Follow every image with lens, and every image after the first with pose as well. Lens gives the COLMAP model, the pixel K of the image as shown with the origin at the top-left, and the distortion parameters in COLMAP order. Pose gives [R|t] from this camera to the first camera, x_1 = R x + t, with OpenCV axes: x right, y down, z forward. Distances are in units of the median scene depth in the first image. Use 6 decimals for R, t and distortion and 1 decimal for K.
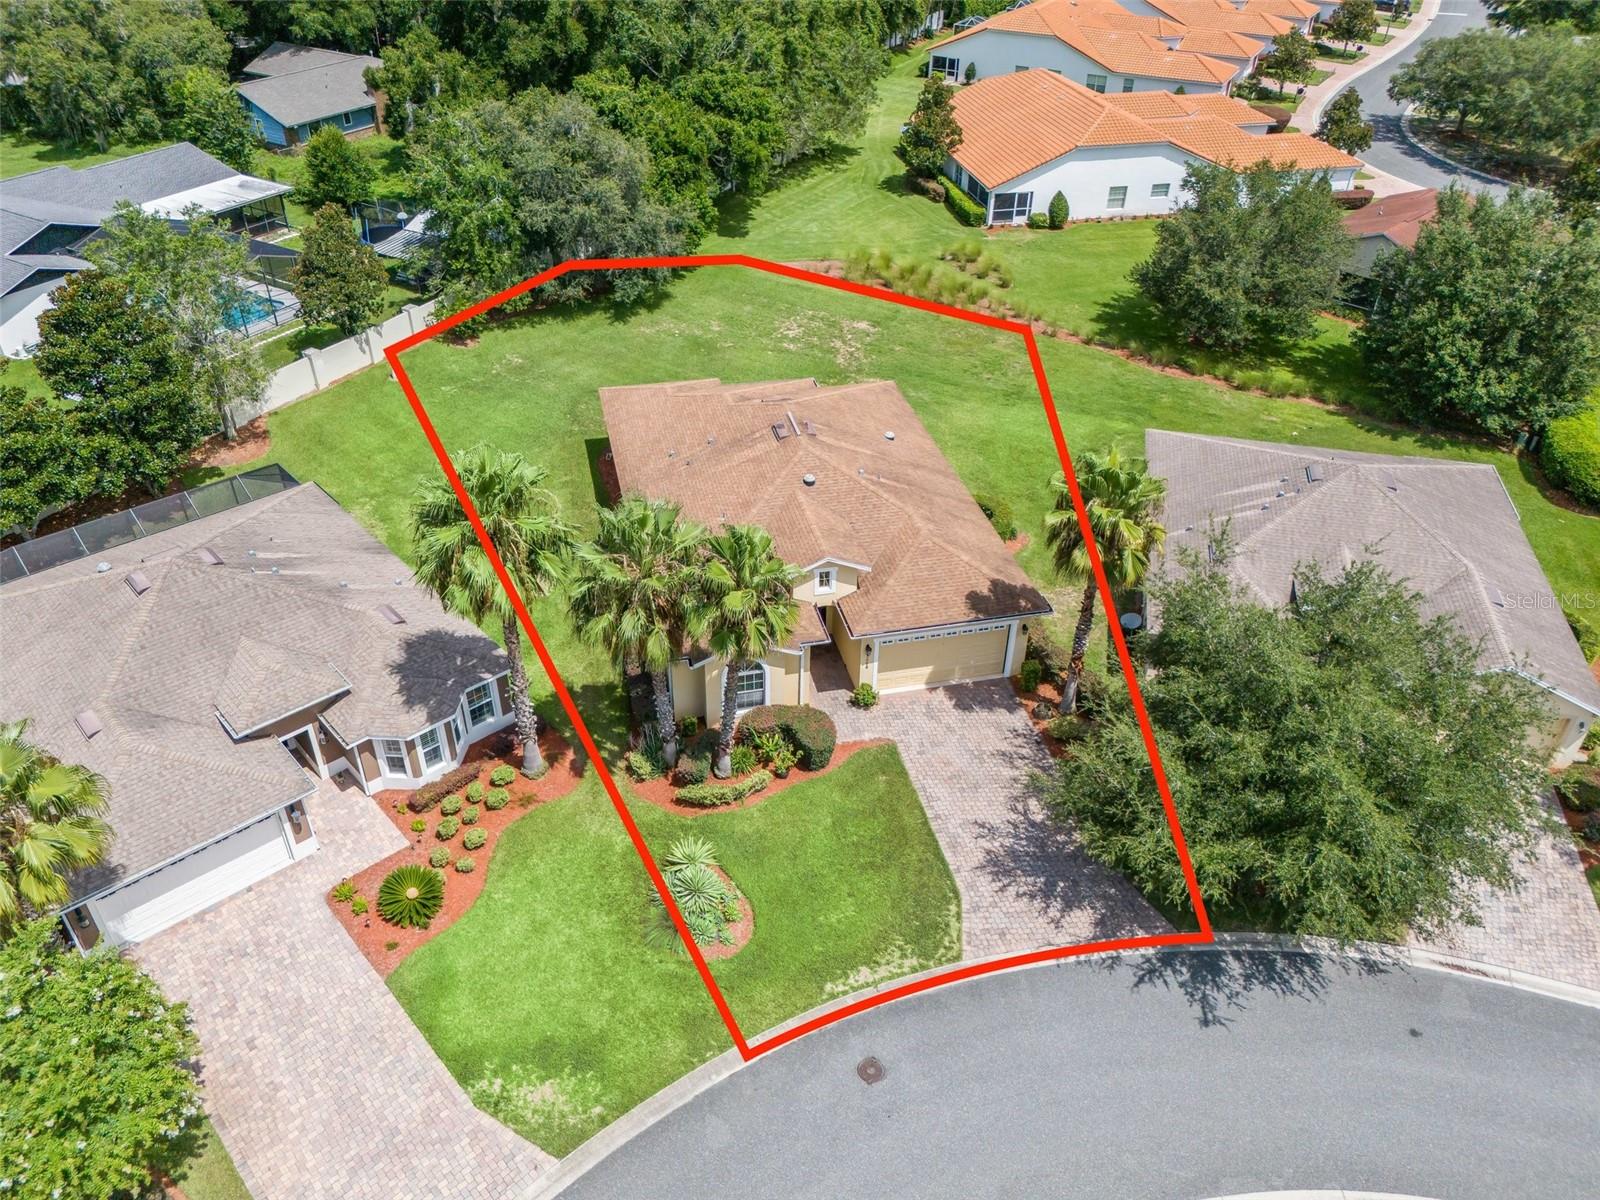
lens RADIAL K [[1206.1, 0, 779.8], [0, 1206.1, 581.4], [0, 0, 1]] dist [0.051949, -0.027153]
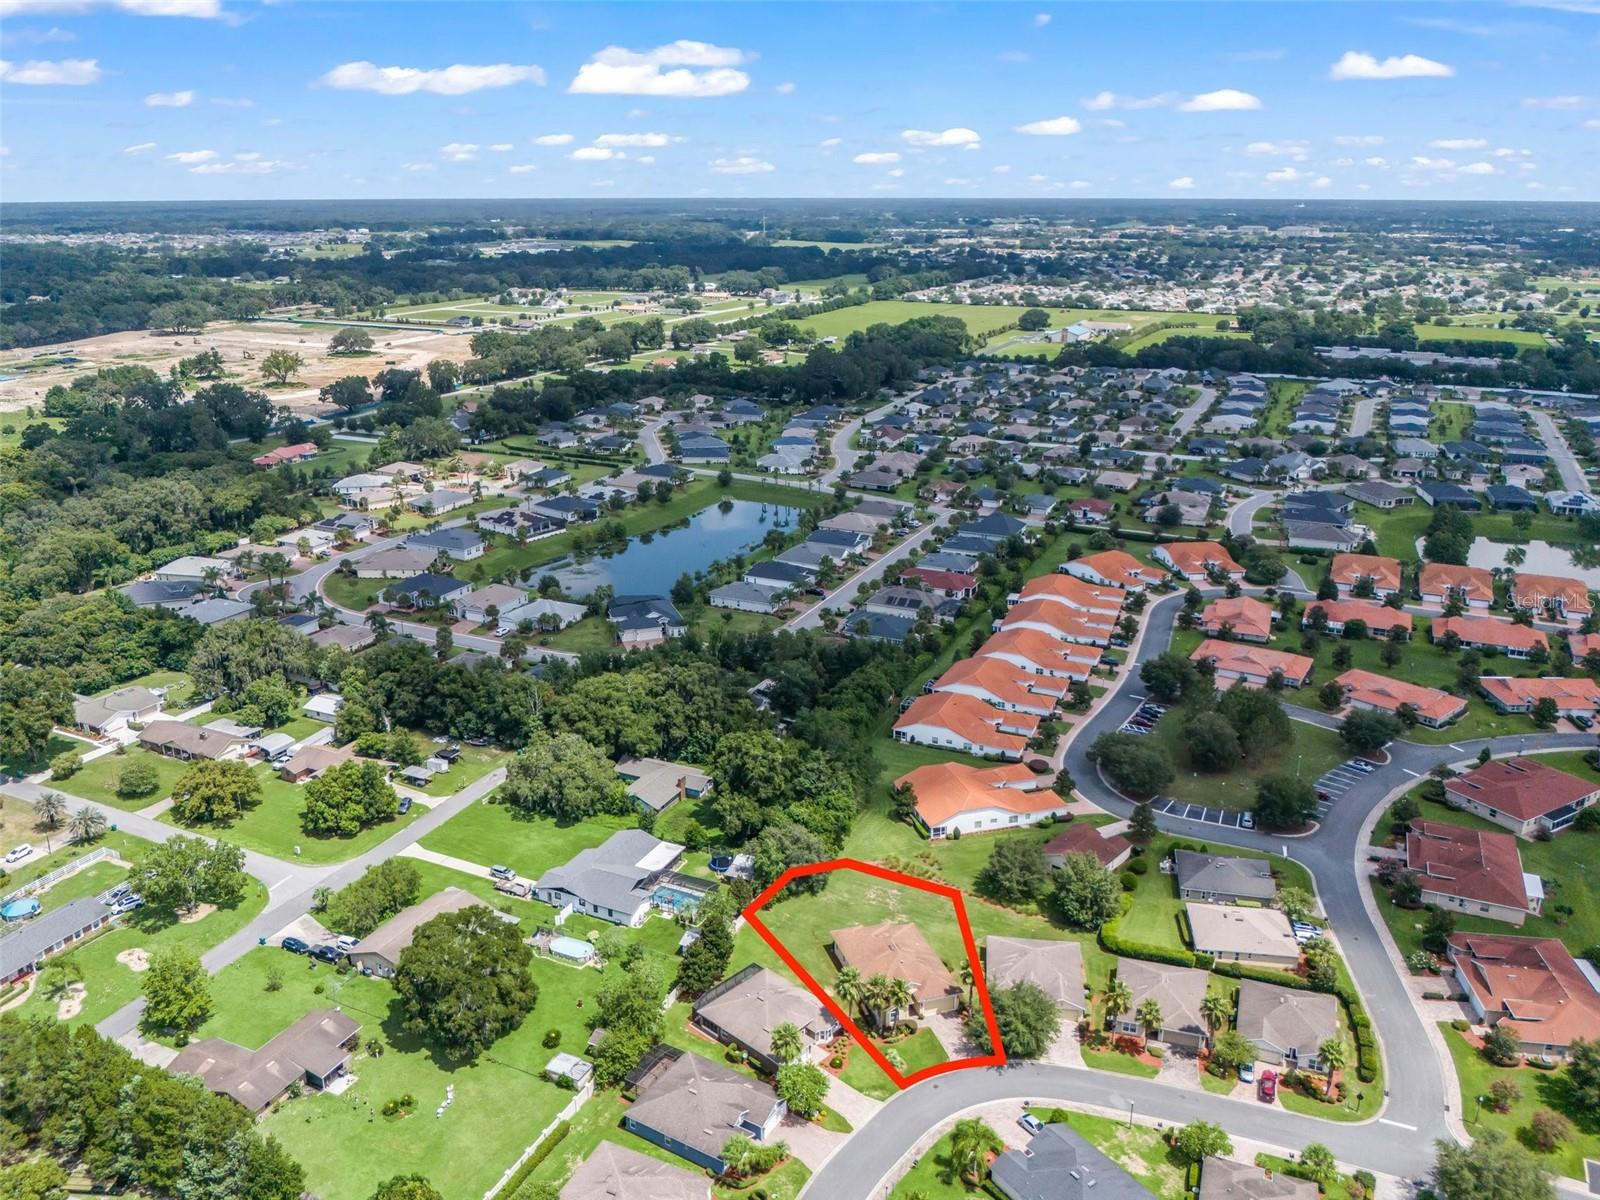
lens RADIAL K [[1206.1, 0, 809.3], [0, 1206.1, 615.0], [0, 0, 1]] dist [0.051949, -0.027153]
pose [[0.995139, -0.031787, 0.093211, -0.547231], [0.056335, 0.960067, -0.274040, -0.090819], [-0.080778, 0.277959, 0.957190, -2.776245]]
